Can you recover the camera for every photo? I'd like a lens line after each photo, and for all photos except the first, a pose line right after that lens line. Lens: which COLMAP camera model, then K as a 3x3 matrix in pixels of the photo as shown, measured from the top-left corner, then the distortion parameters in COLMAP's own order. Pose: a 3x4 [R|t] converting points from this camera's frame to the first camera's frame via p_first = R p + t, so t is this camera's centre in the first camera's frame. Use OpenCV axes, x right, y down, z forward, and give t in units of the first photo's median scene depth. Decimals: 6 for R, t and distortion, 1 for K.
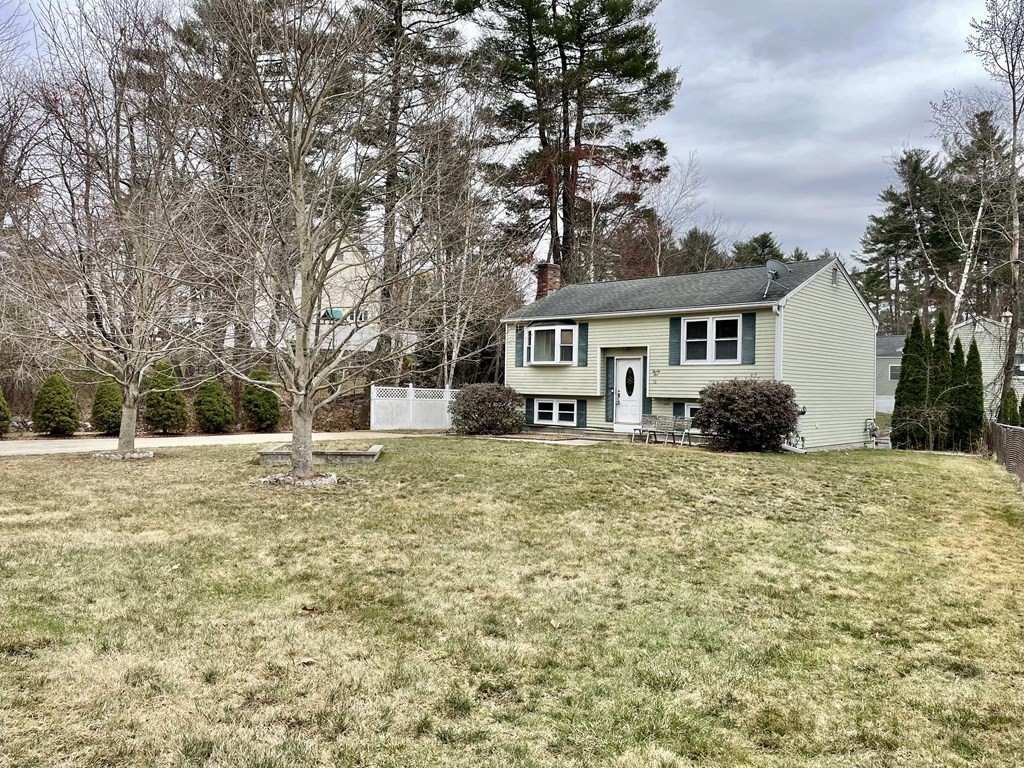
lens RADIAL K [[769.1, 0, 512.0], [0, 769.1, 384.0], [0, 0, 1]] dist [0.083381, -0.107409]
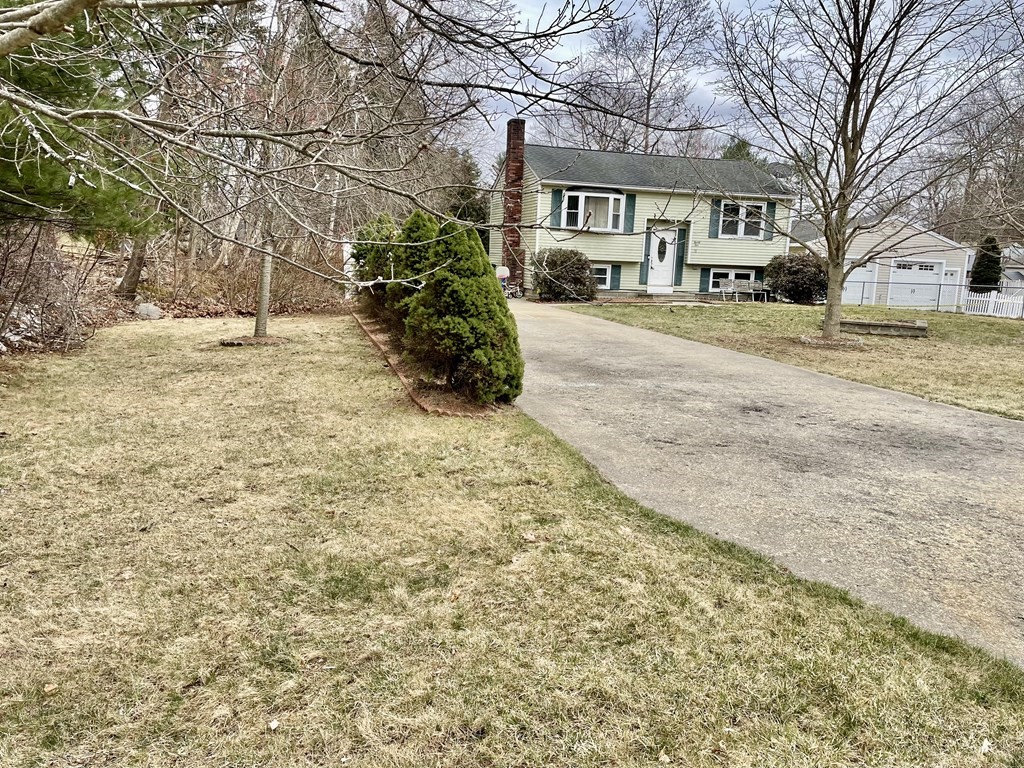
lens RADIAL K [[774.3, 0, 512.0], [0, 774.3, 384.0], [0, 0, 1]] dist [-0.001657, -0.002561]
pose [[0.549988, -0.145591, 0.822385, -0.952455], [-0.037131, 0.979452, 0.198230, -0.027015], [-0.834347, -0.139560, 0.533280, 0.526617]]
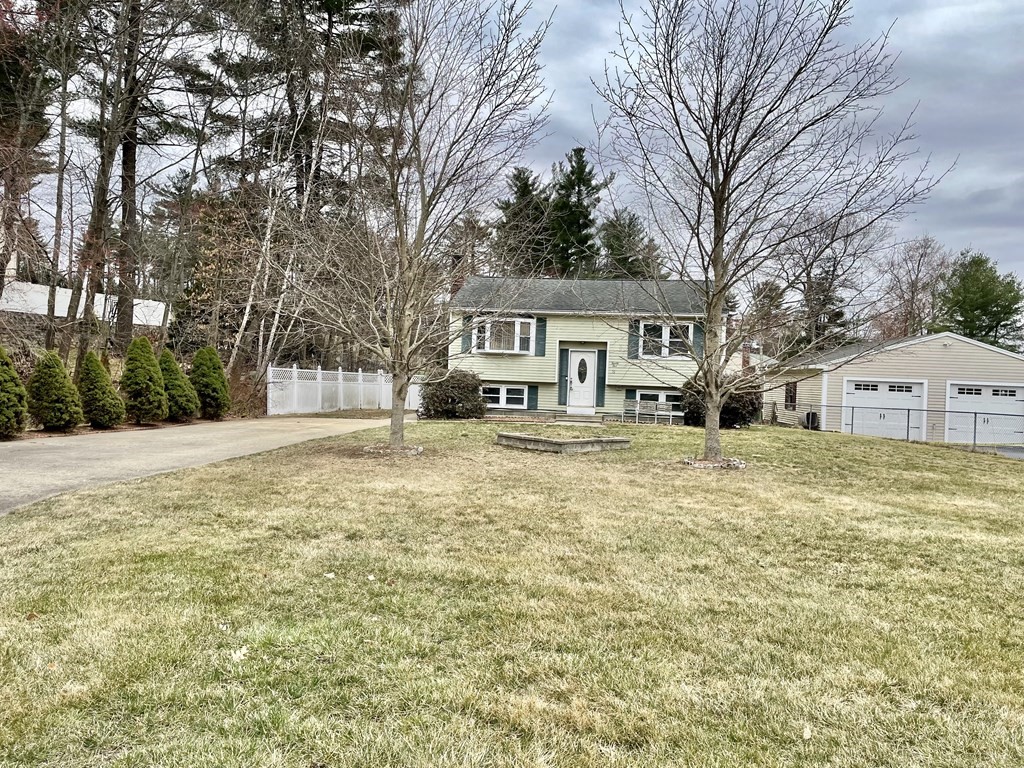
lens RADIAL K [[769.1, 0, 512.0], [0, 769.1, 384.0], [0, 0, 1]] dist [0.083381, -0.107409]
pose [[0.825679, 0.004955, 0.564119, -0.587440], [-0.024711, 0.999319, 0.027391, -0.012103], [-0.563599, -0.036557, 0.825239, 0.090503]]
